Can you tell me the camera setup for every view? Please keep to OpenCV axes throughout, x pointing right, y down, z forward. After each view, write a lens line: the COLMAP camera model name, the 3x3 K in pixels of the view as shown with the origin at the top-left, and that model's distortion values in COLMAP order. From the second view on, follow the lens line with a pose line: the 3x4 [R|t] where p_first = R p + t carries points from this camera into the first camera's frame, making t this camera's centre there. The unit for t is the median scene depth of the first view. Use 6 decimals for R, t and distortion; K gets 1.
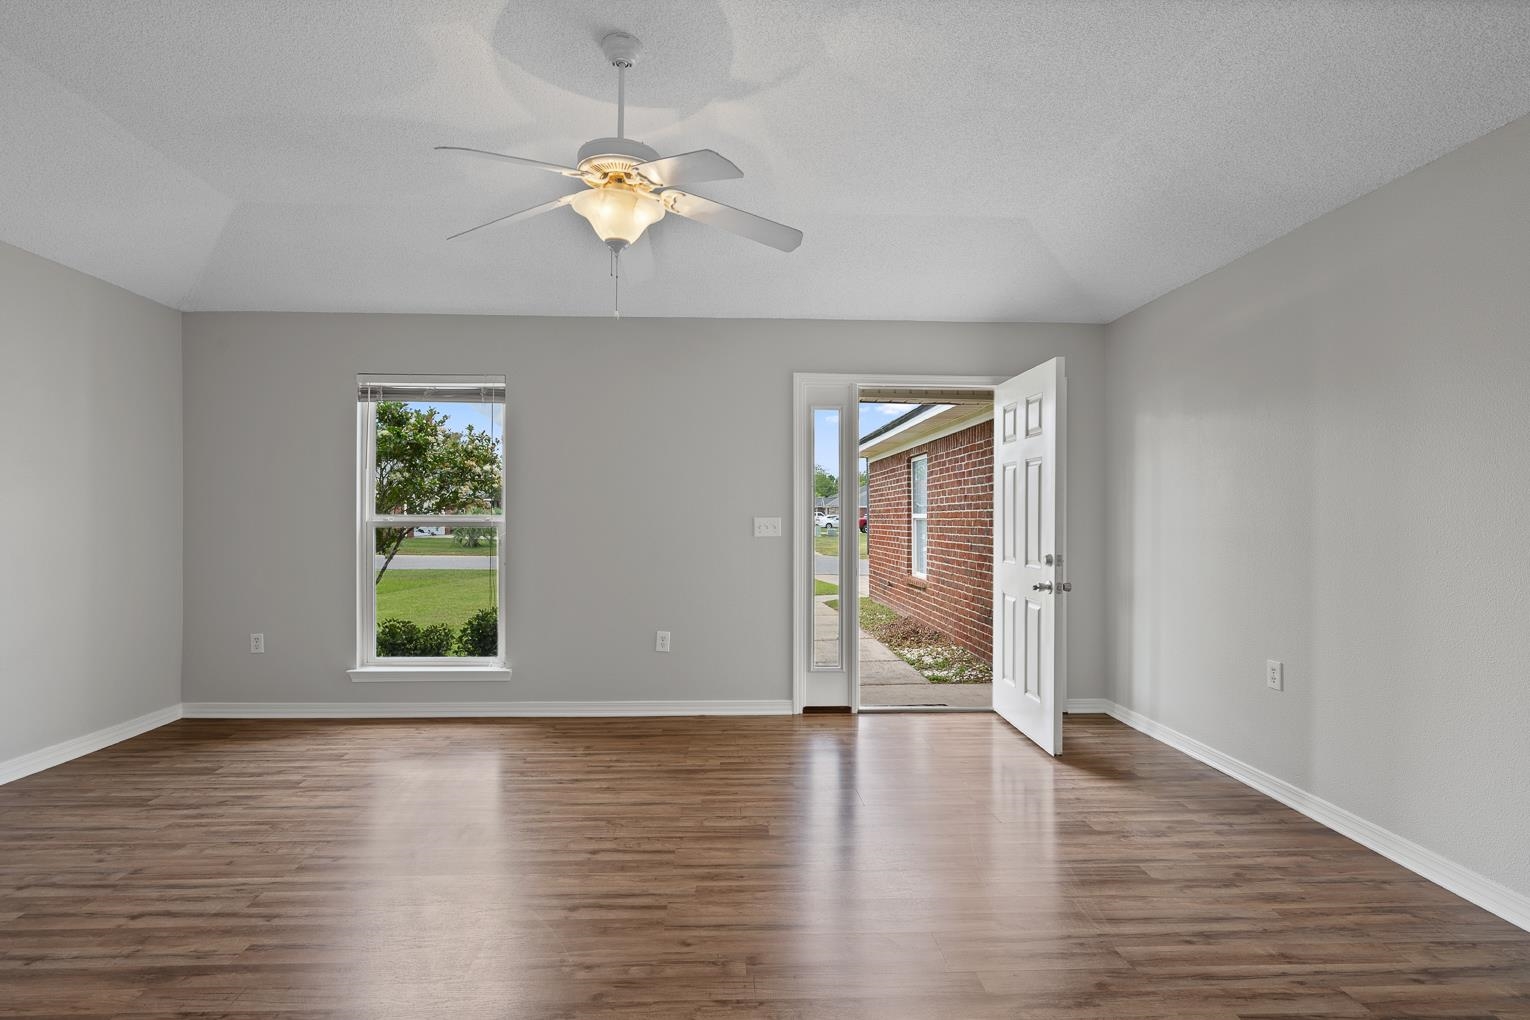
lens RADIAL K [[738.8, 0, 756.9], [0, 738.8, 513.6], [0, 0, 1]] dist [-0.003504, 0.002571]
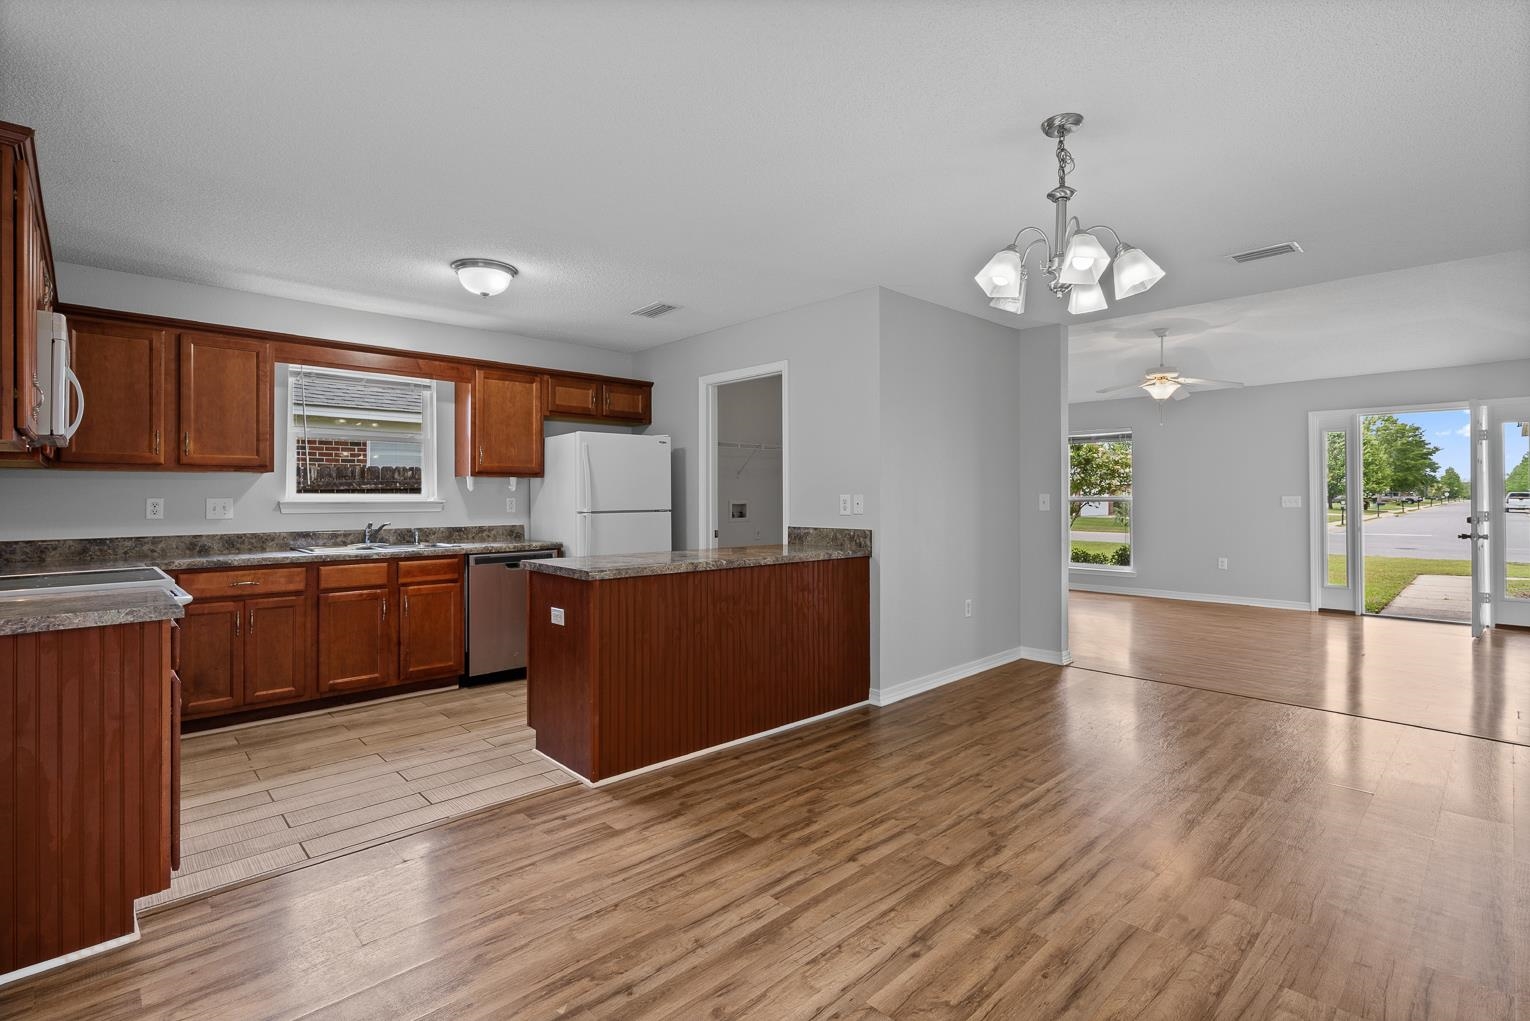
lens RADIAL K [[709.6, 0, 764.7], [0, 709.6, 493.9], [0, 0, 1]] dist [-0.001740, 0.000949]
pose [[0.658865, -0.010982, -0.752181, 0.556281], [0.008901, 0.999937, -0.006802, 0.000124], [0.752208, -0.002213, 0.658922, -1.265552]]
